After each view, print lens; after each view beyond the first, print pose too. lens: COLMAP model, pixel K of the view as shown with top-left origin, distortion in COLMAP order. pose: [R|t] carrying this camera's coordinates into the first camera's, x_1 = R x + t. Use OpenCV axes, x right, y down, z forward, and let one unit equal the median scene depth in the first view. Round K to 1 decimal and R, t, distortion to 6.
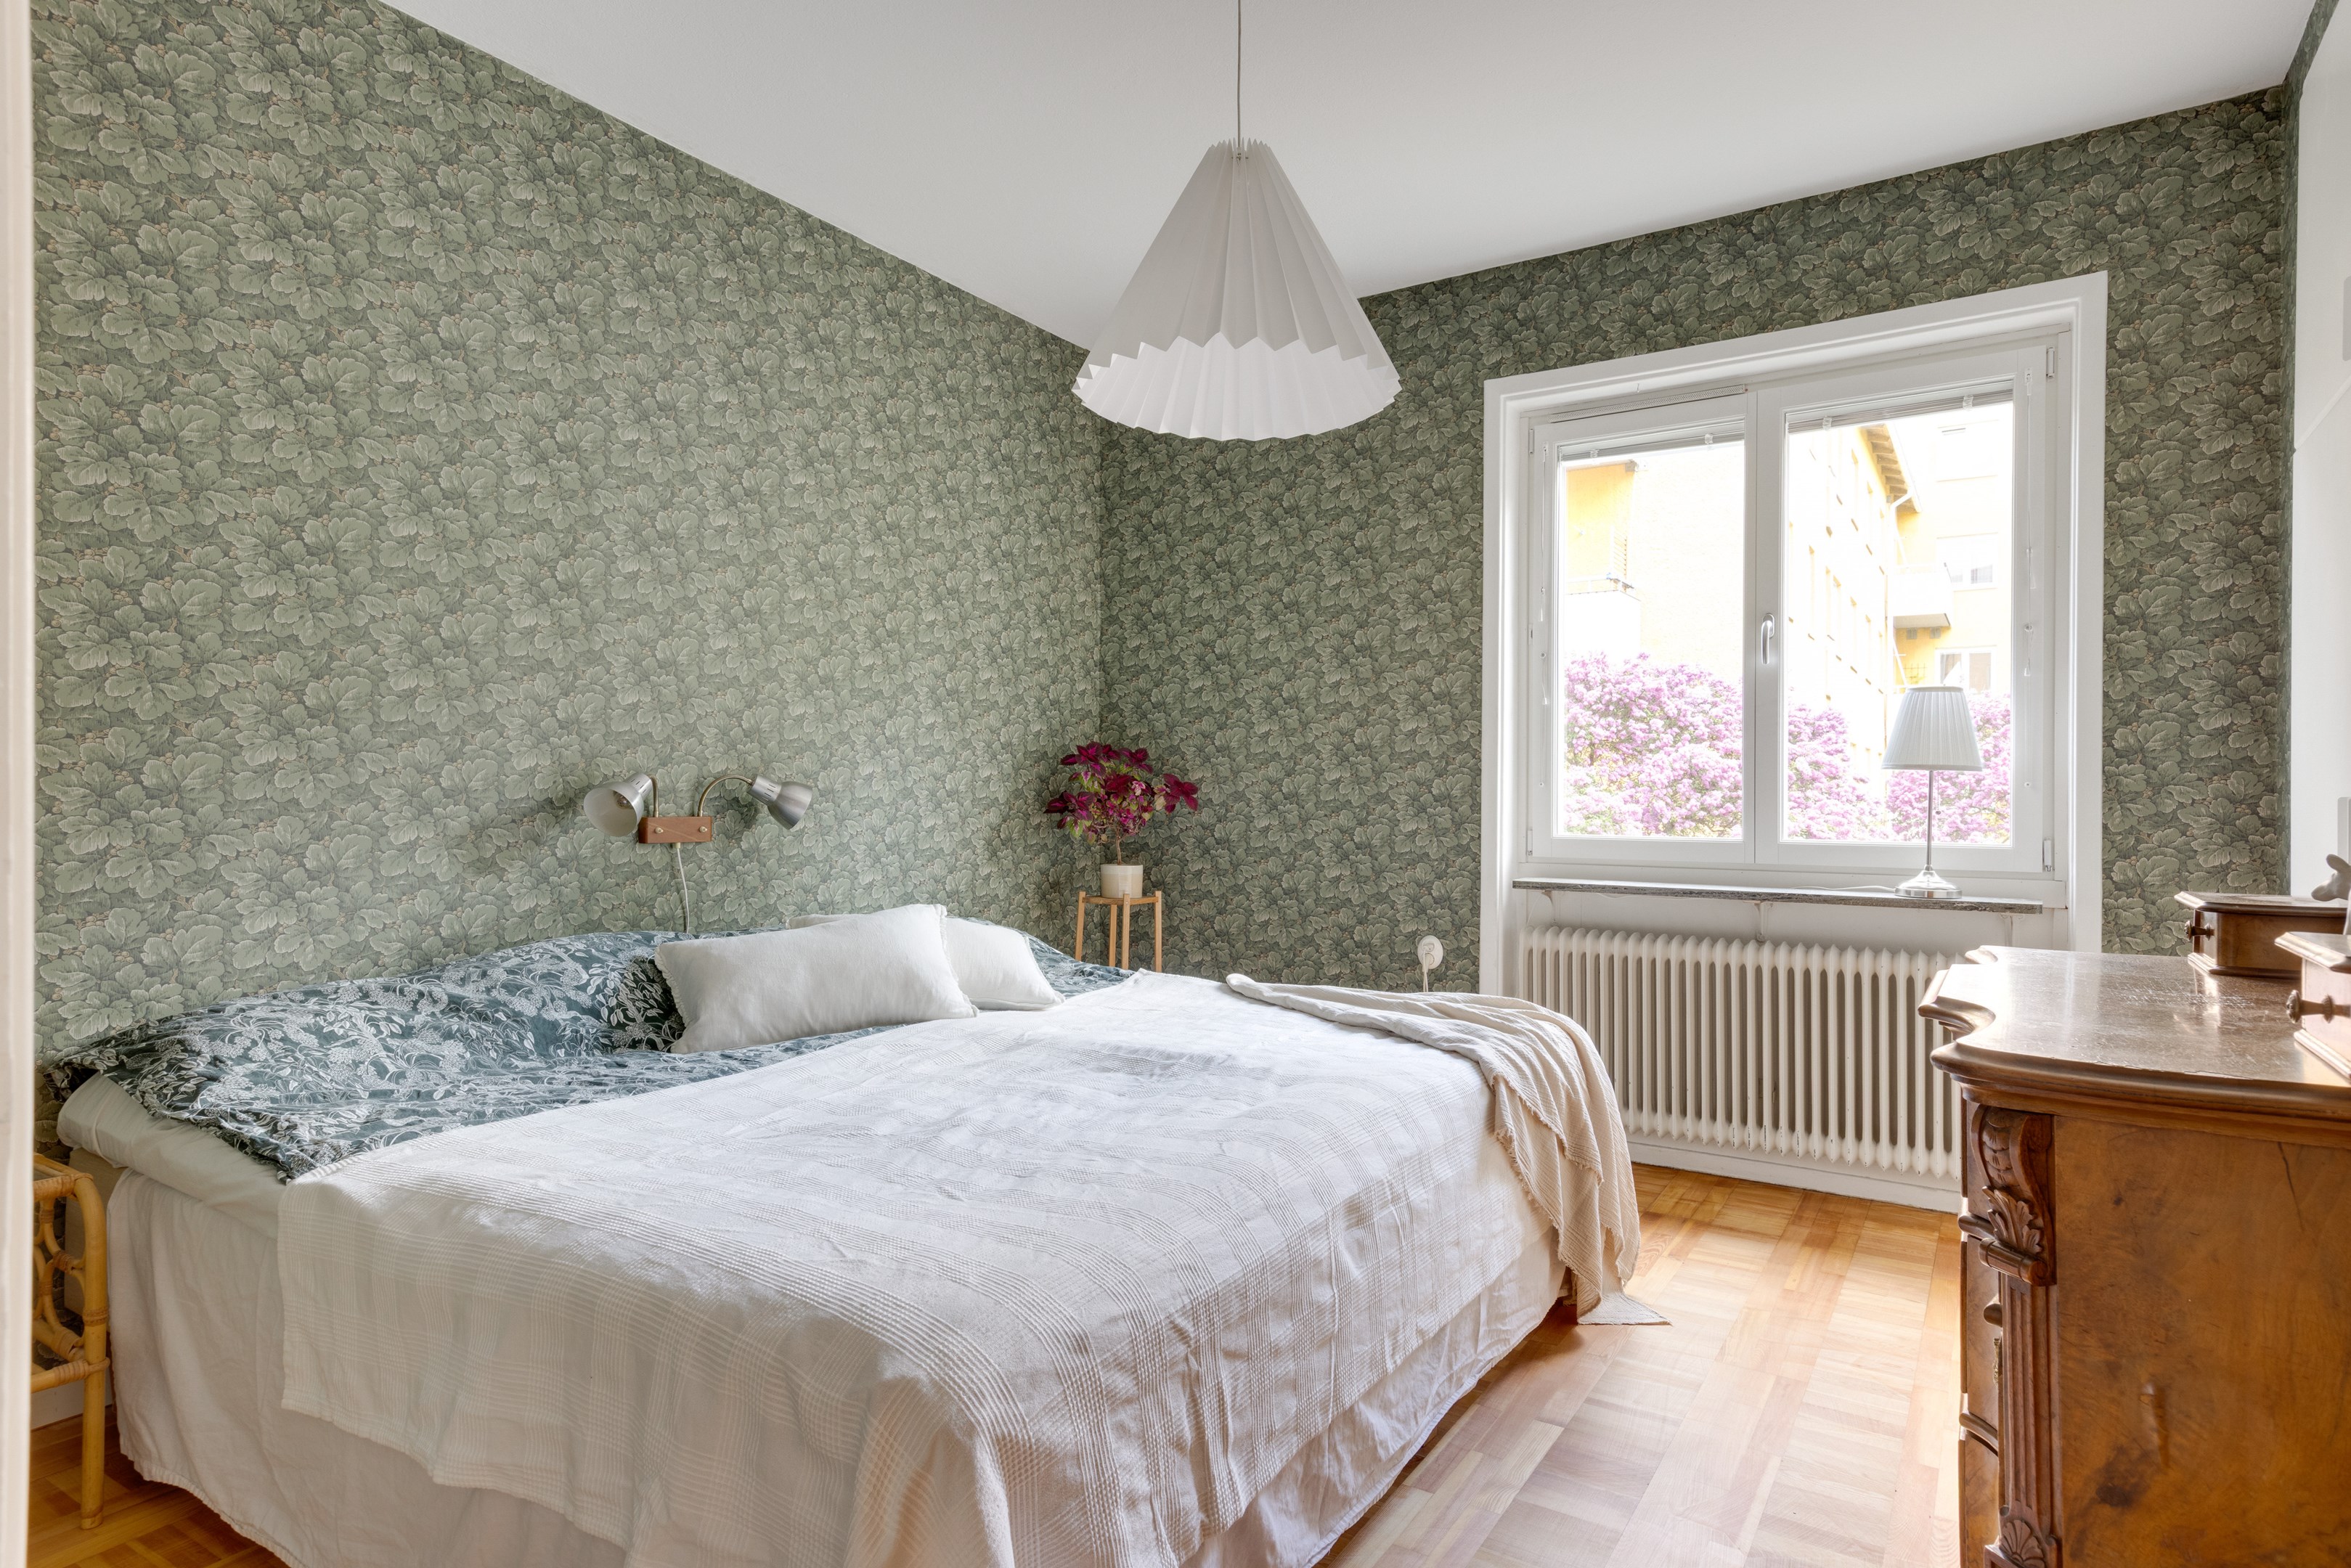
lens RADIAL K [[1397.6, 0, 1087.5], [0, 1397.6, 792.2], [0, 0, 1]] dist [0.000154, 0.003342]
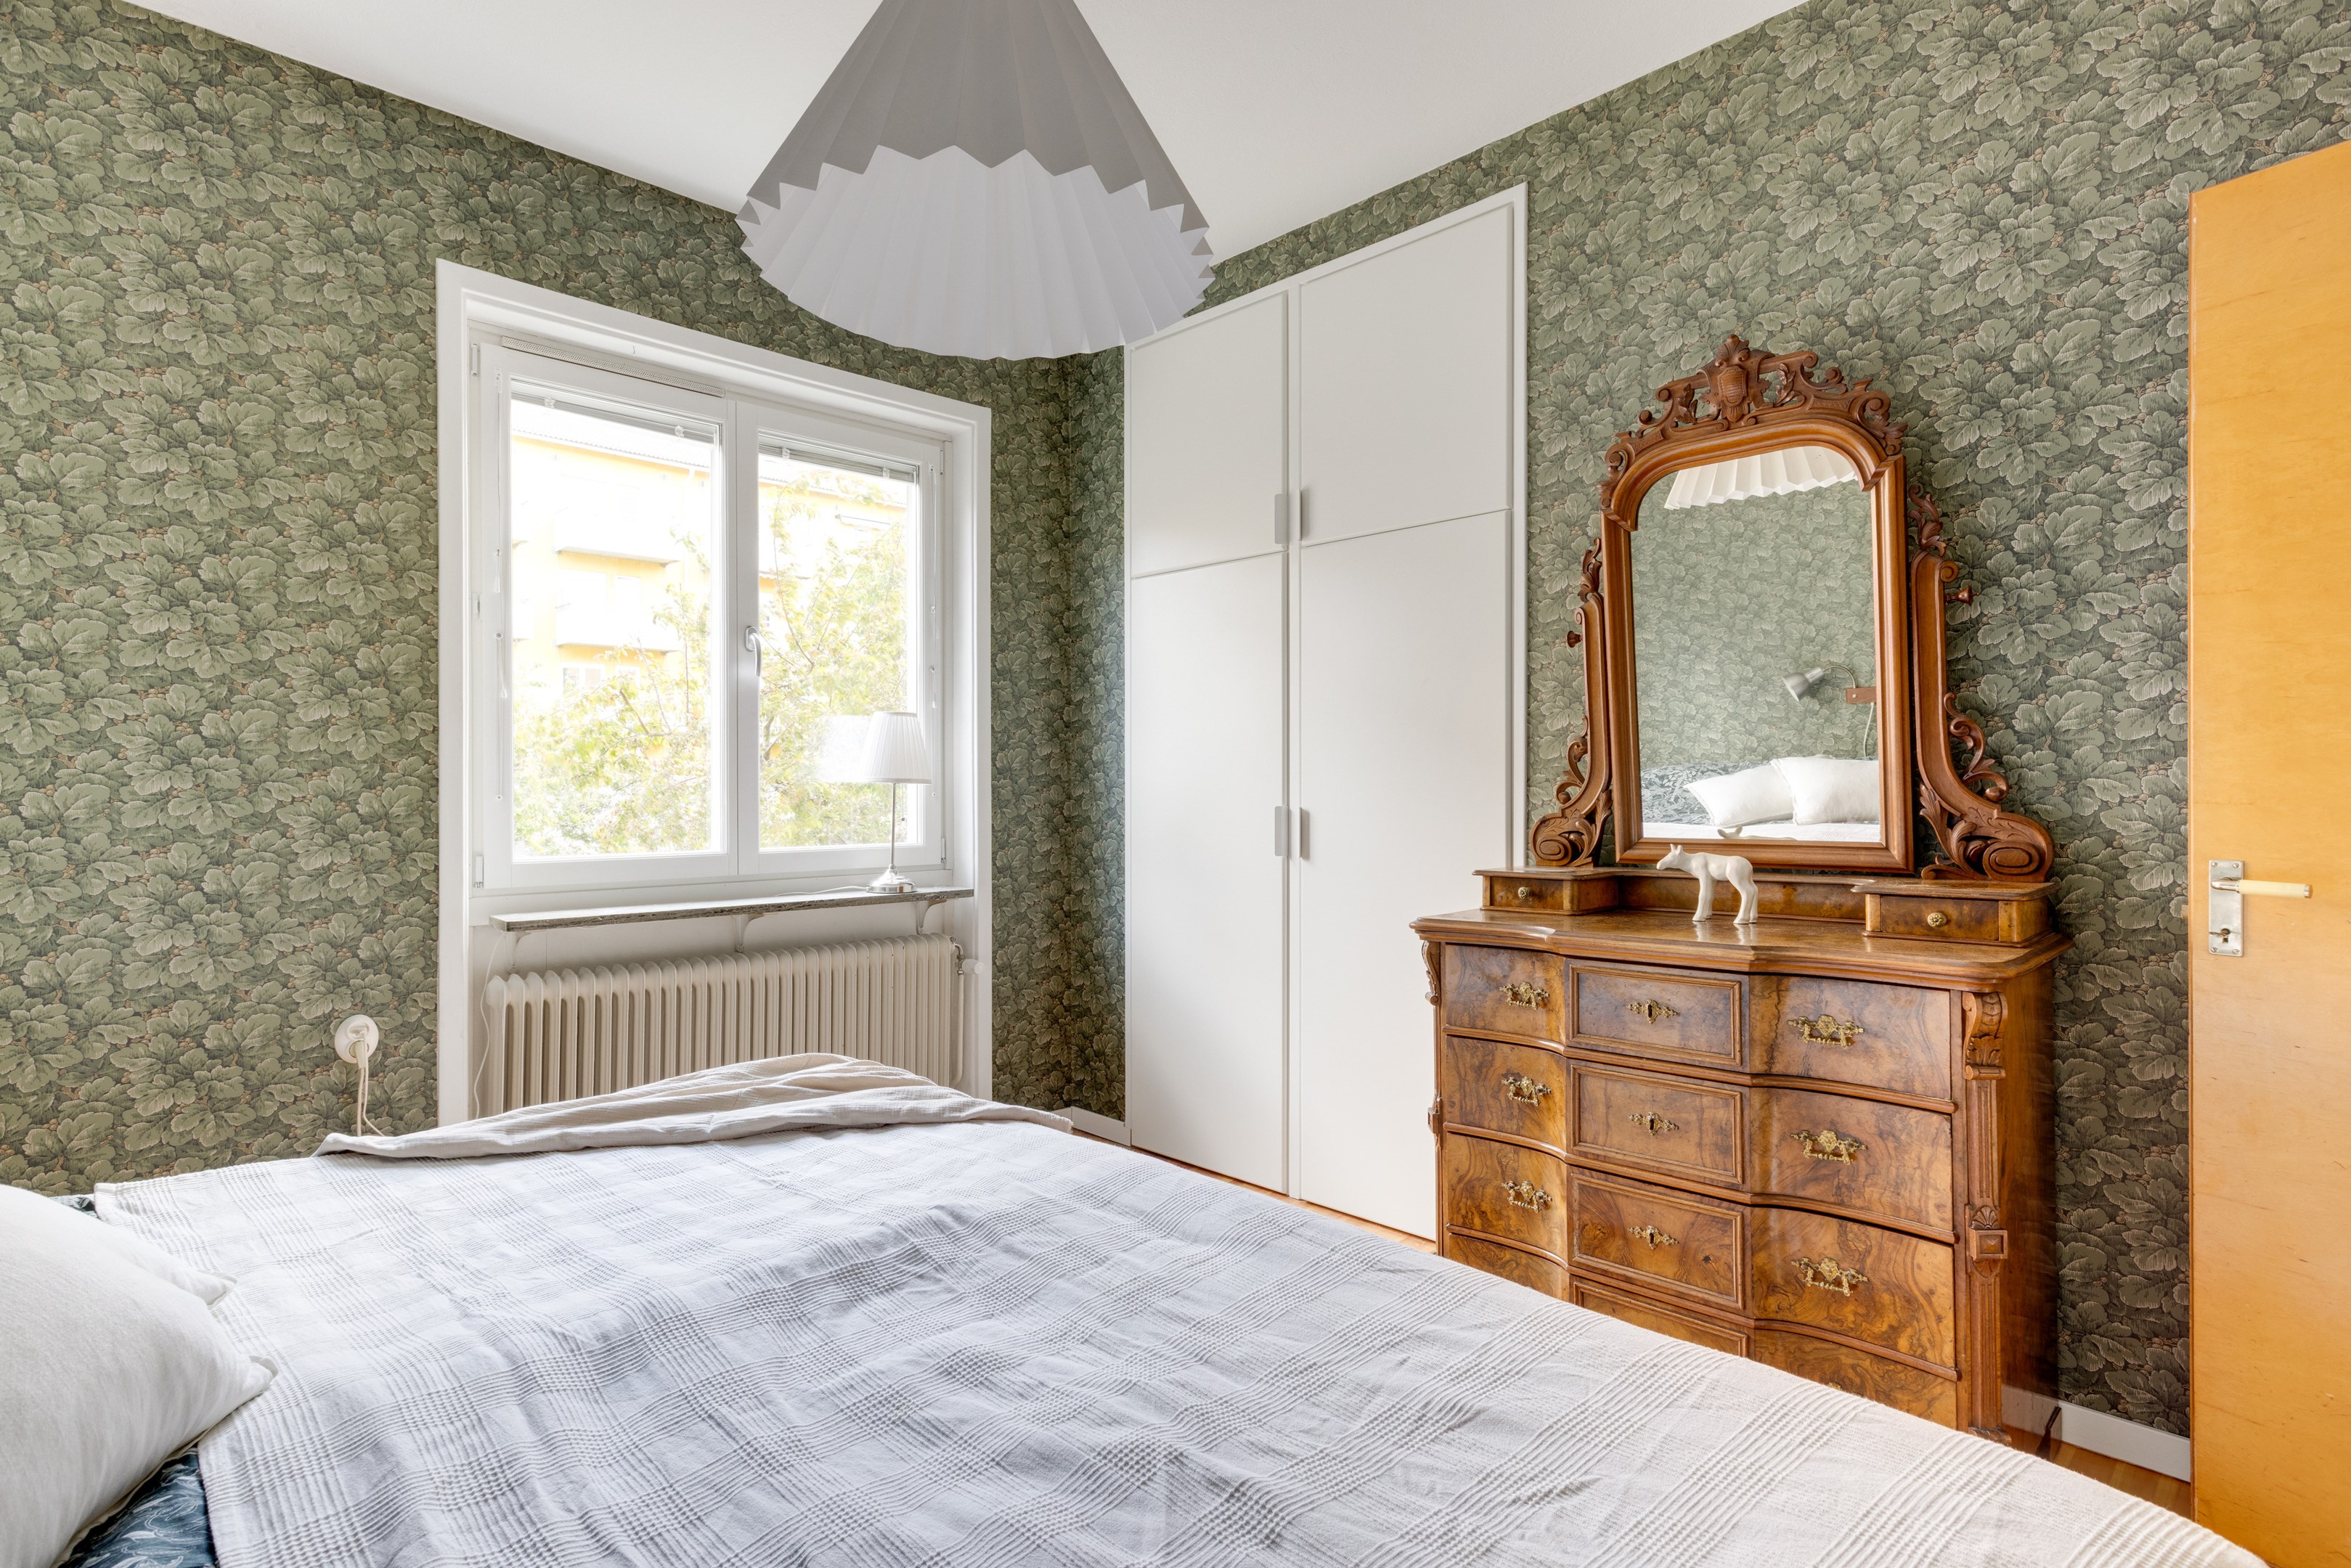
lens RADIAL K [[1231.1, 0, 1175.5], [0, 1231.1, 784.0], [0, 0, 1]] dist [0.002980, 0.000042]
pose [[0.128988, -0.004705, 0.991635, -0.364470], [0.000321, 0.999989, 0.004703, -0.018706], [-0.991646, -0.000288, 0.128988, 0.596410]]
